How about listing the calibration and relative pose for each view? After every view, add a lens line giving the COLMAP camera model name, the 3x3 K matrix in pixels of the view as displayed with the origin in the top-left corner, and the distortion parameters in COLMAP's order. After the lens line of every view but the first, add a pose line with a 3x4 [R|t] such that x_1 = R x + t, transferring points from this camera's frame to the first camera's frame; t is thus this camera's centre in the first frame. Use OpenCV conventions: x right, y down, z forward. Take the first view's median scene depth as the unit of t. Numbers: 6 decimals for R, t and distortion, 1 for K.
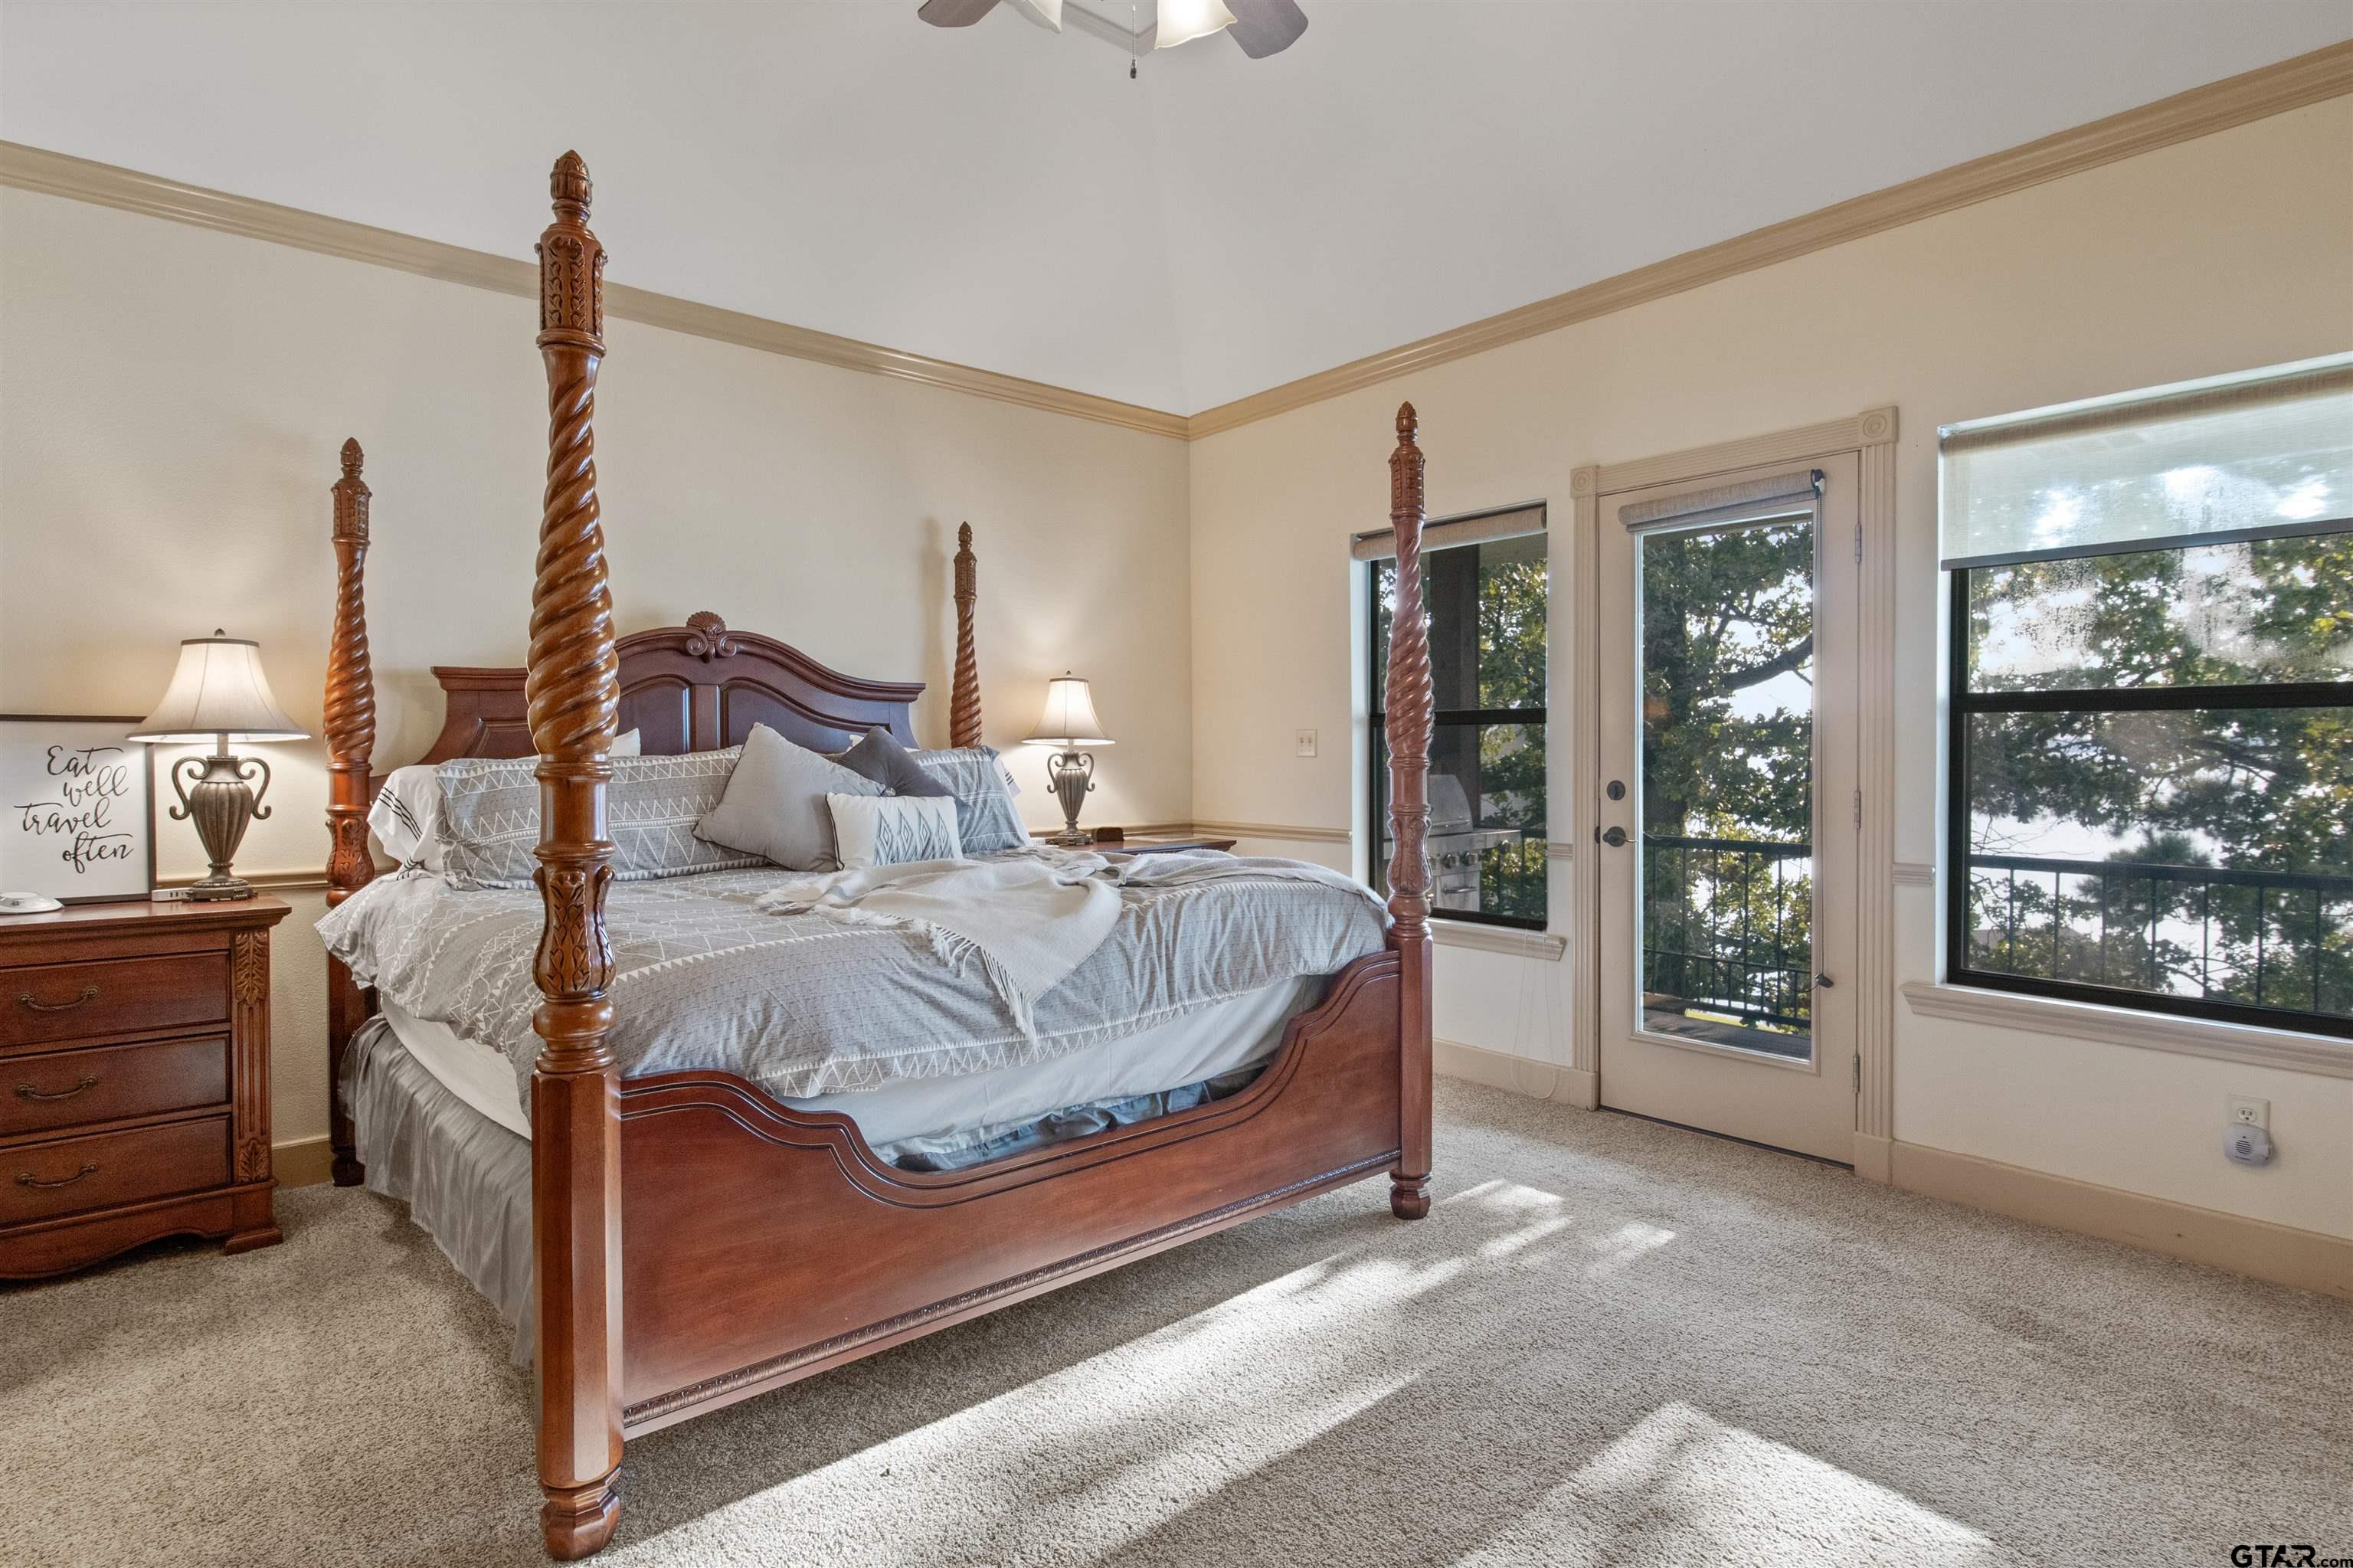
lens RADIAL K [[1208.6, 0, 1184.3], [0, 1208.6, 778.3], [0, 0, 1]] dist [-0.004127, -0.002060]
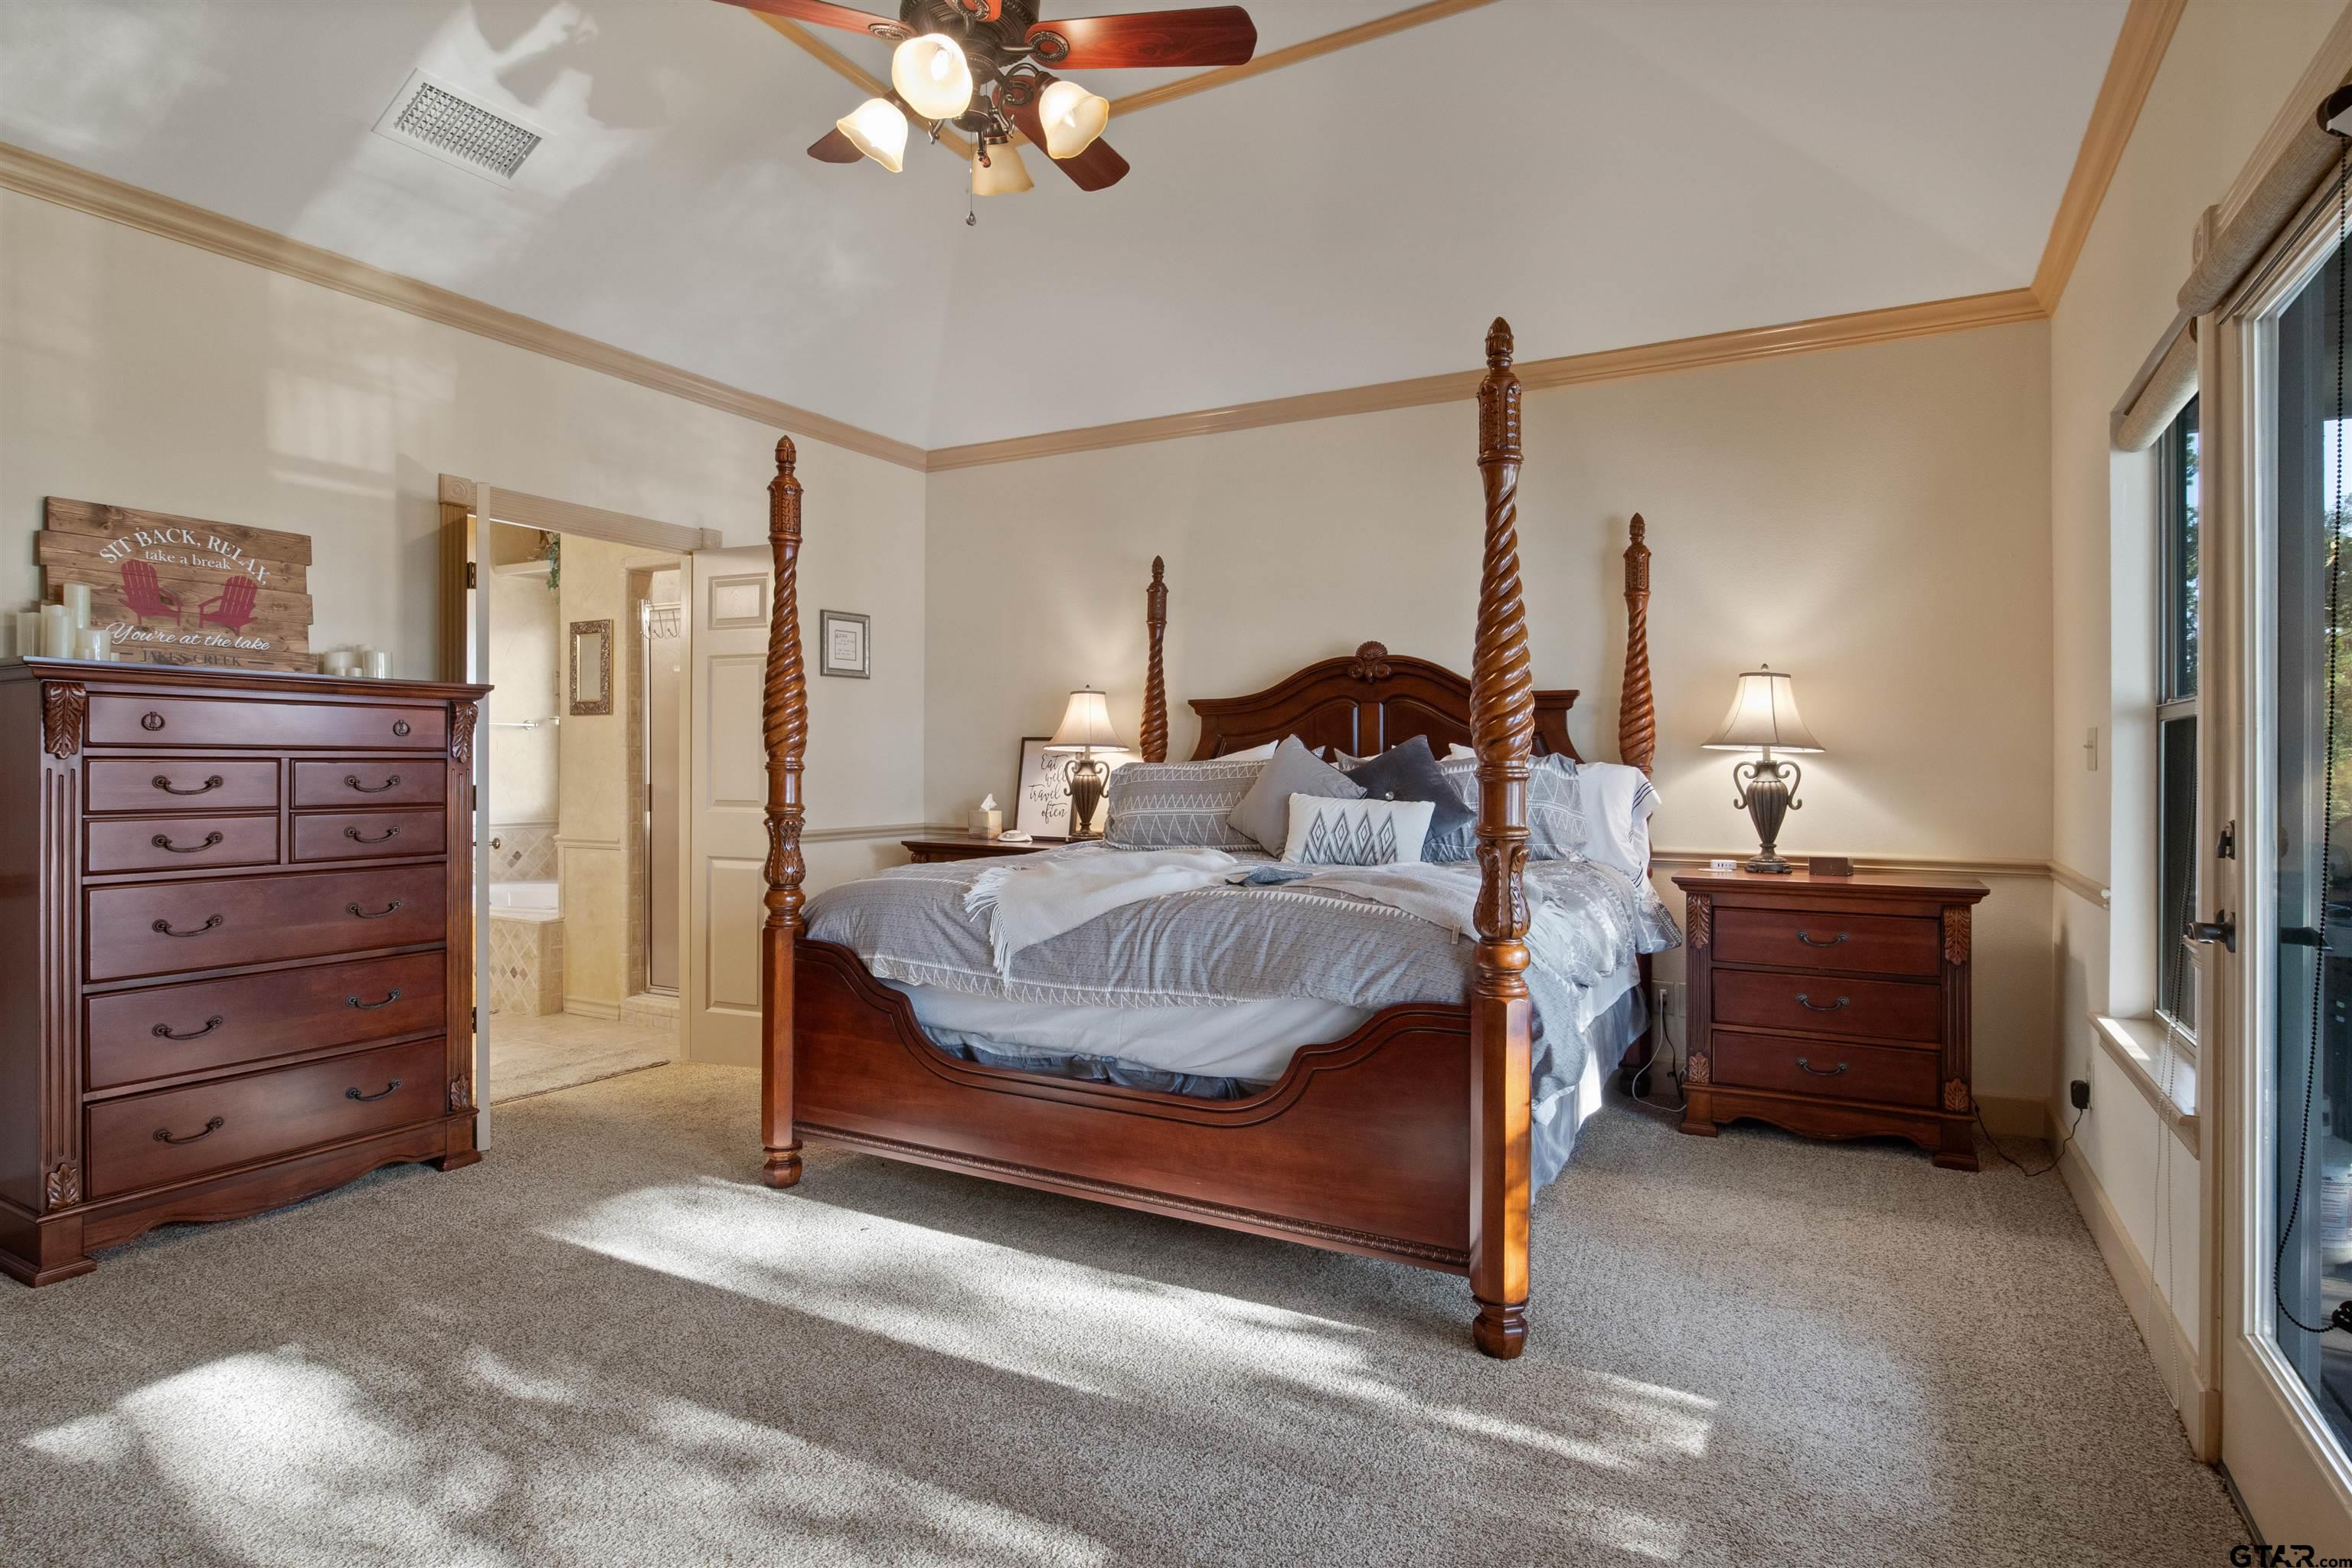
lens RADIAL K [[1208.0, 0, 1254.5], [0, 1208.0, 768.7], [0, 0, 1]] dist [-0.004127, -0.002060]
pose [[0.366820, 0.009841, -0.930240, 0.948131], [-0.019978, 0.999797, 0.002699, -0.016346], [0.930077, 0.017595, 0.366942, 0.619109]]
